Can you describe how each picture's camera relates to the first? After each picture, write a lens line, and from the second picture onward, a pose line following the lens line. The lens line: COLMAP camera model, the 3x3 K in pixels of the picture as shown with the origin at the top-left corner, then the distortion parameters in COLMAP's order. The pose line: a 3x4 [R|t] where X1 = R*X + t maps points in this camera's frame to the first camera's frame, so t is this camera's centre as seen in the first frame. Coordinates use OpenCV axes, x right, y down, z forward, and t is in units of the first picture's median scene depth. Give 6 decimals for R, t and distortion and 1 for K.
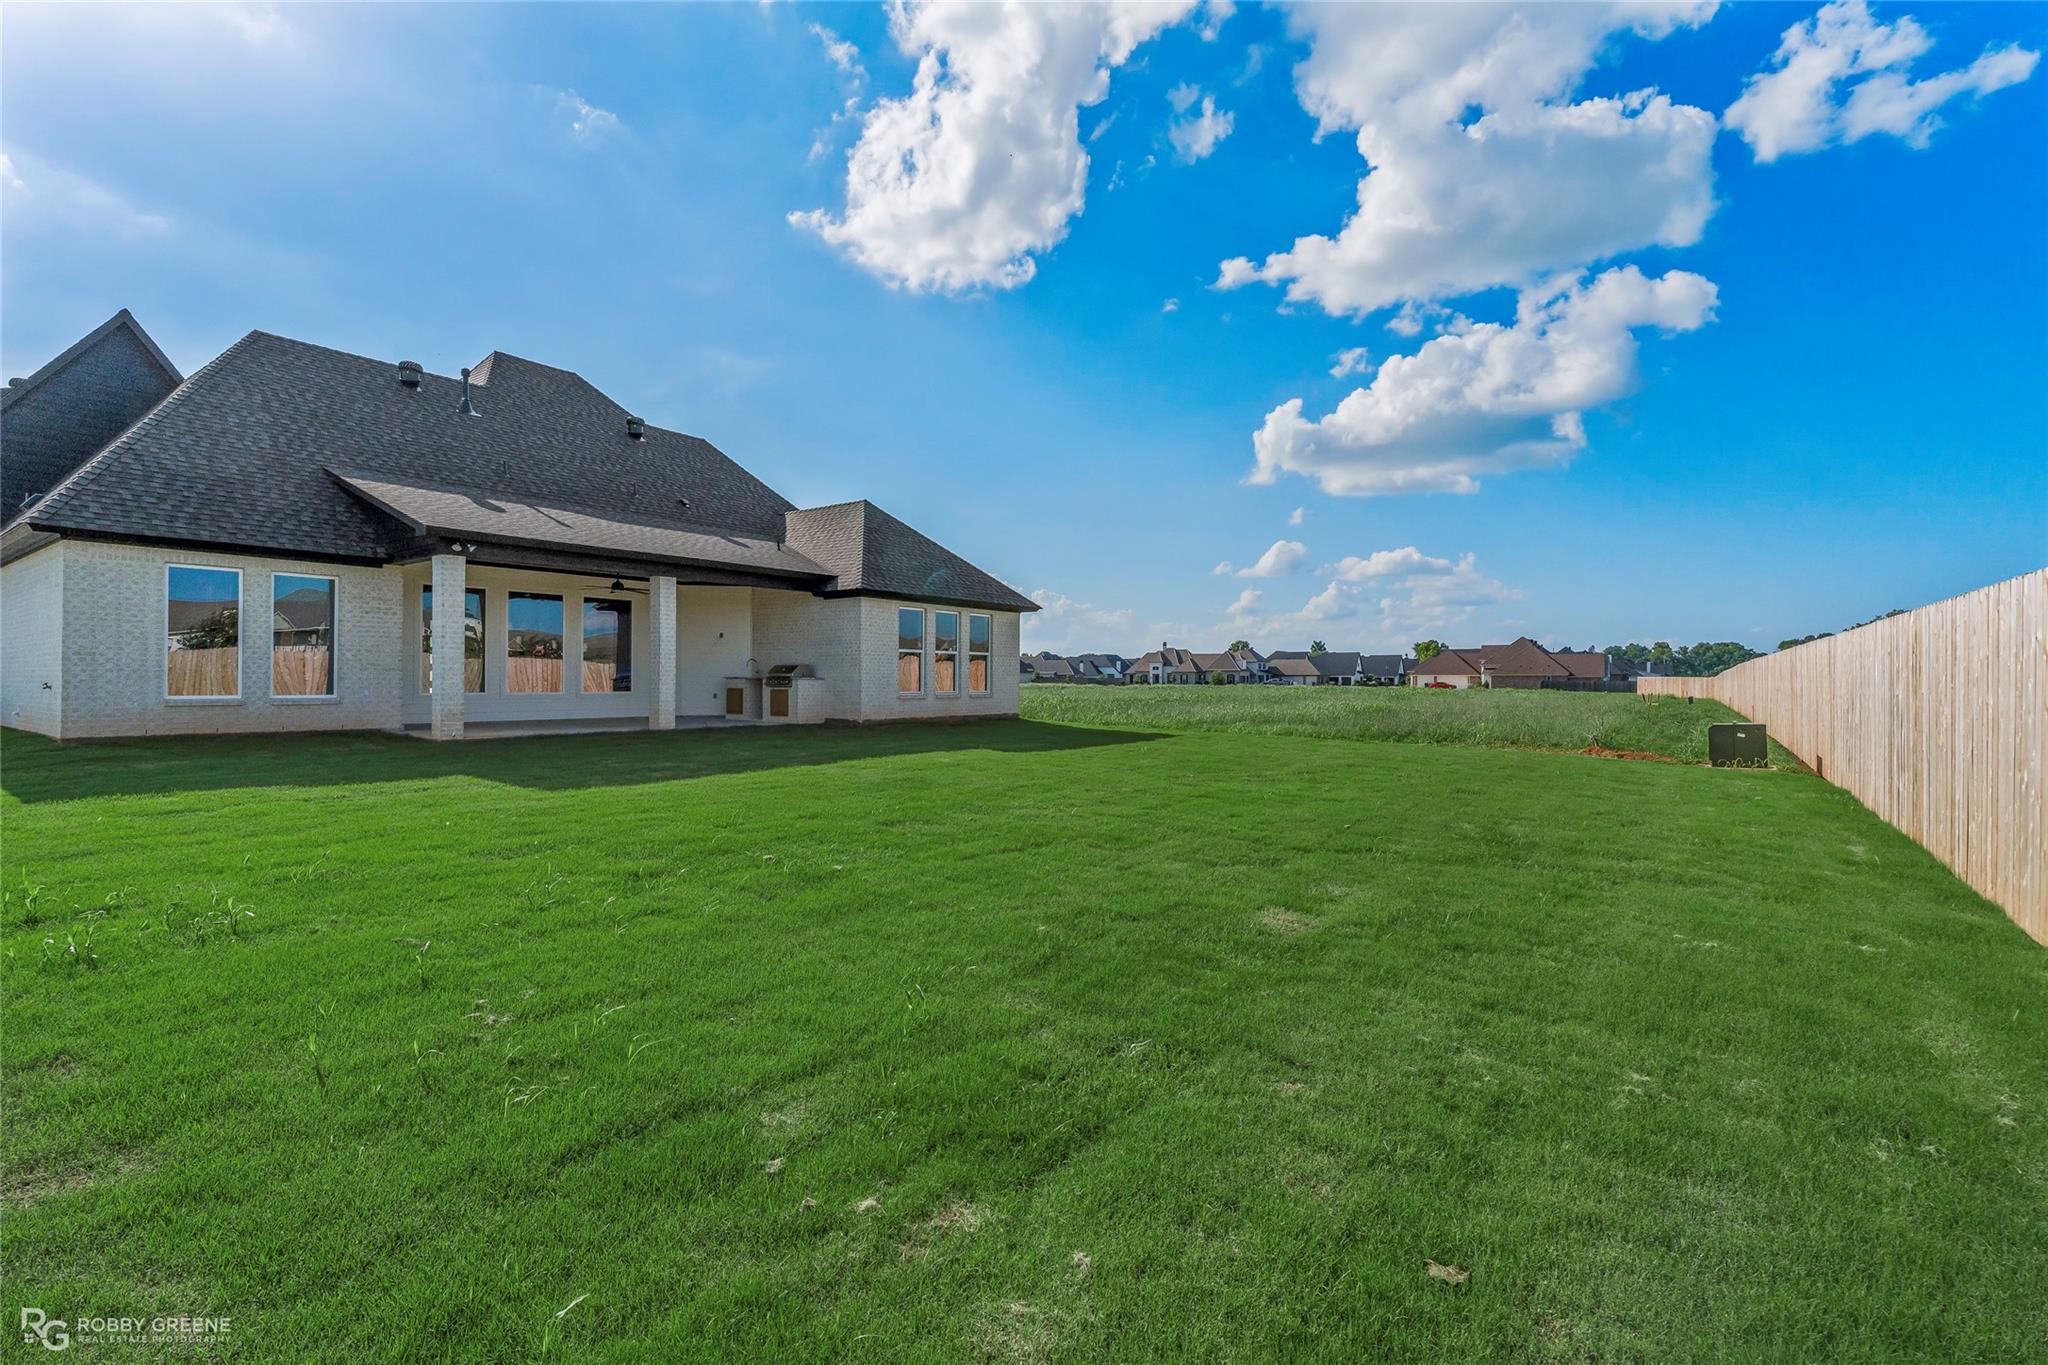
lens RADIAL K [[964.1, 0, 1024.0], [0, 964.1, 682.5], [0, 0, 1]] dist [0.000175, 0.000040]
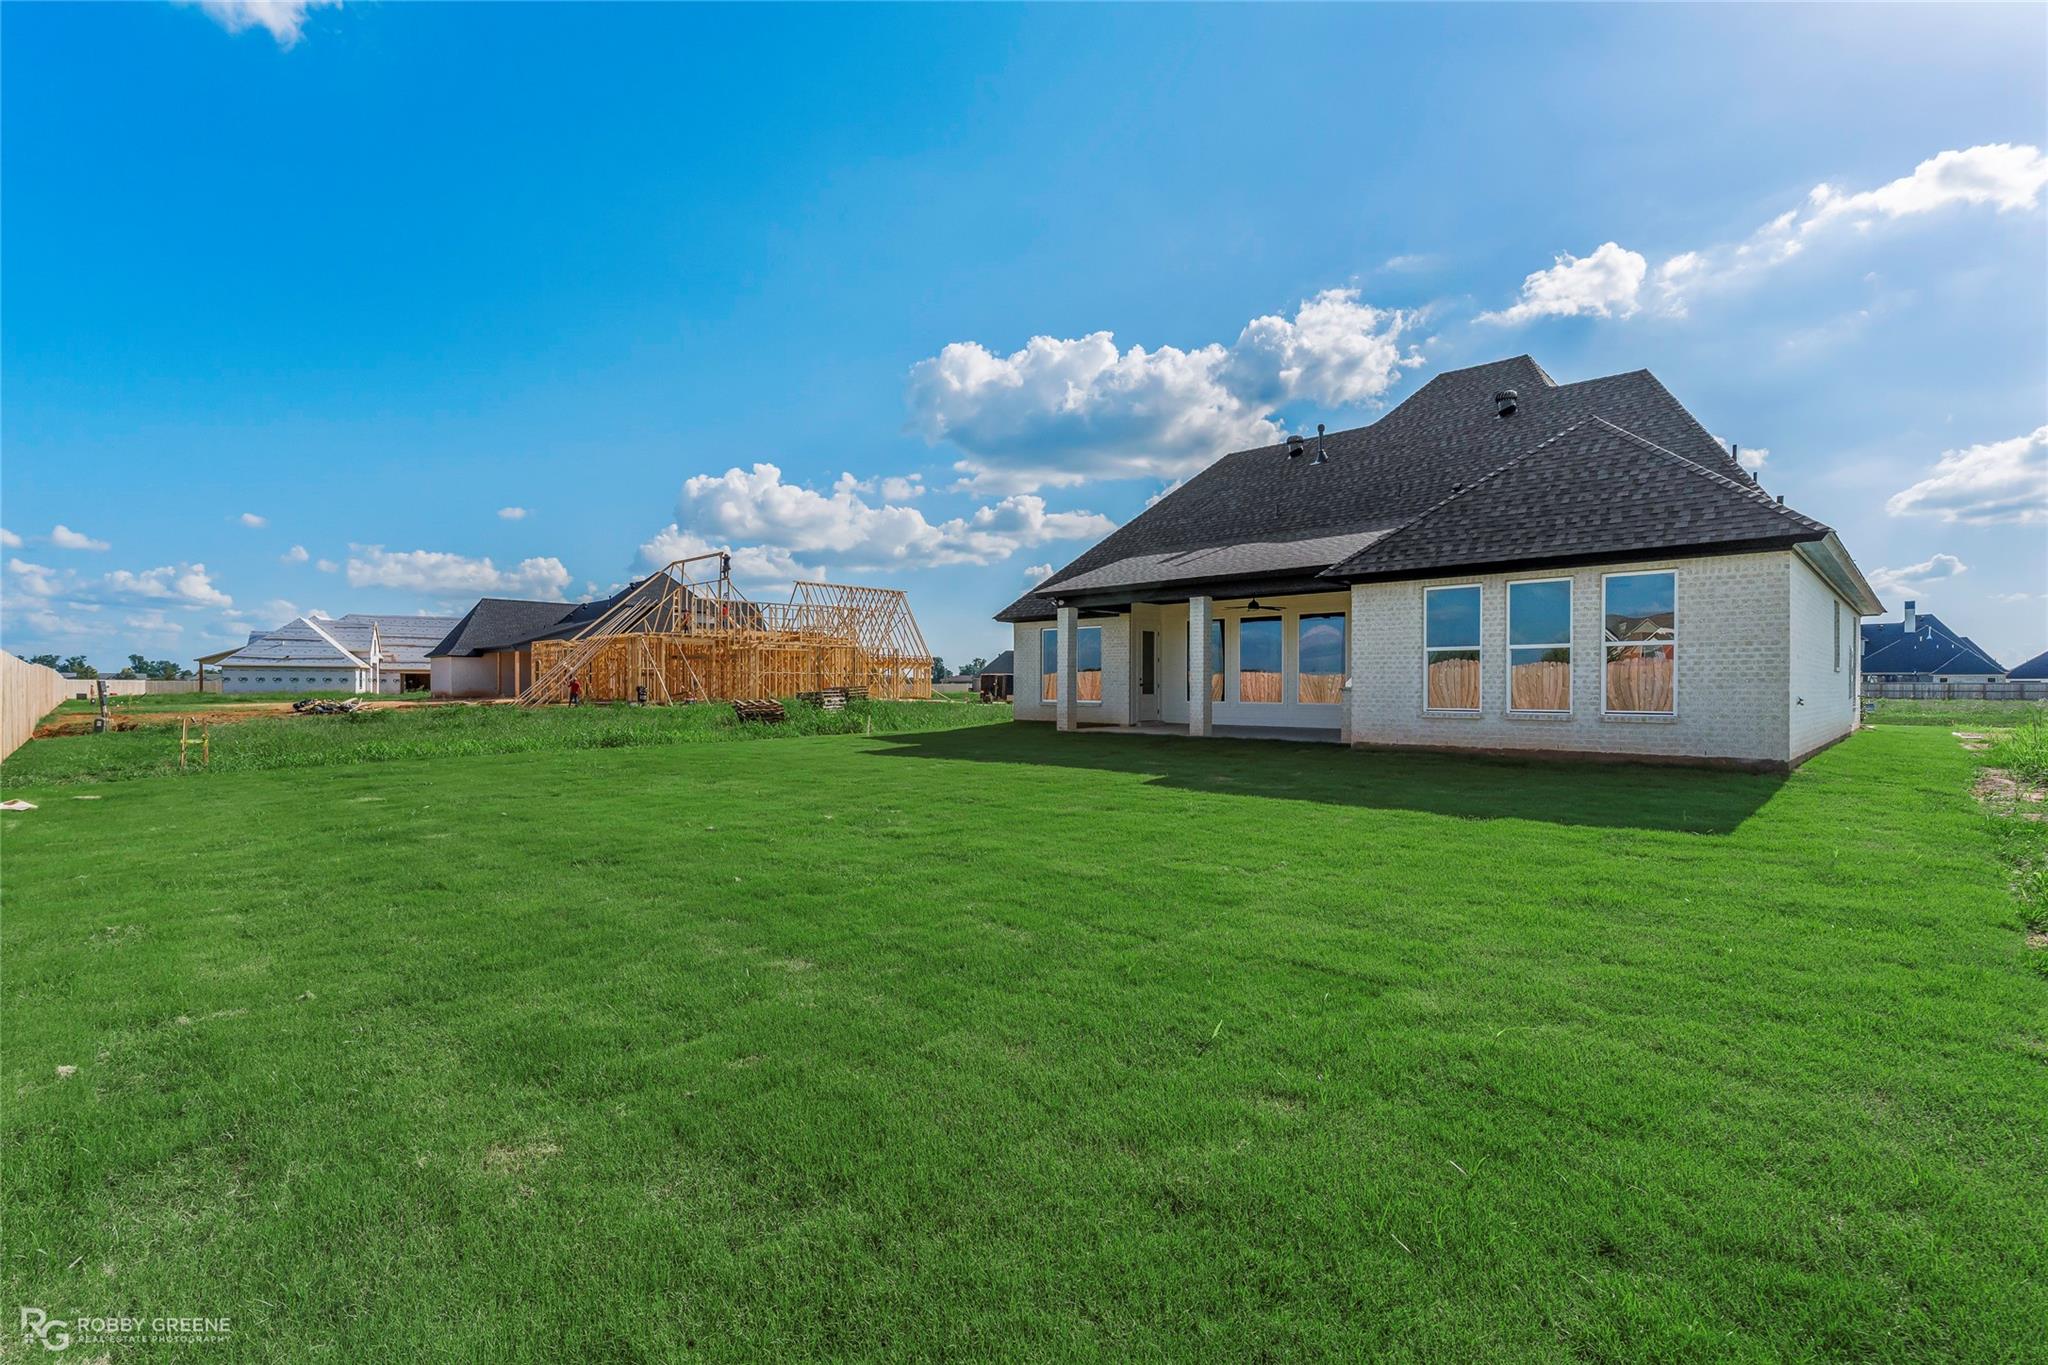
lens RADIAL K [[964.1, 0, 1024.0], [0, 964.1, 682.5], [0, 0, 1]] dist [0.000175, 0.000040]
pose [[-0.124216, -0.009528, -0.992209, 0.688803], [-0.005436, 0.999945, -0.008922, -0.001469], [0.992240, 0.004286, -0.124261, 0.875437]]
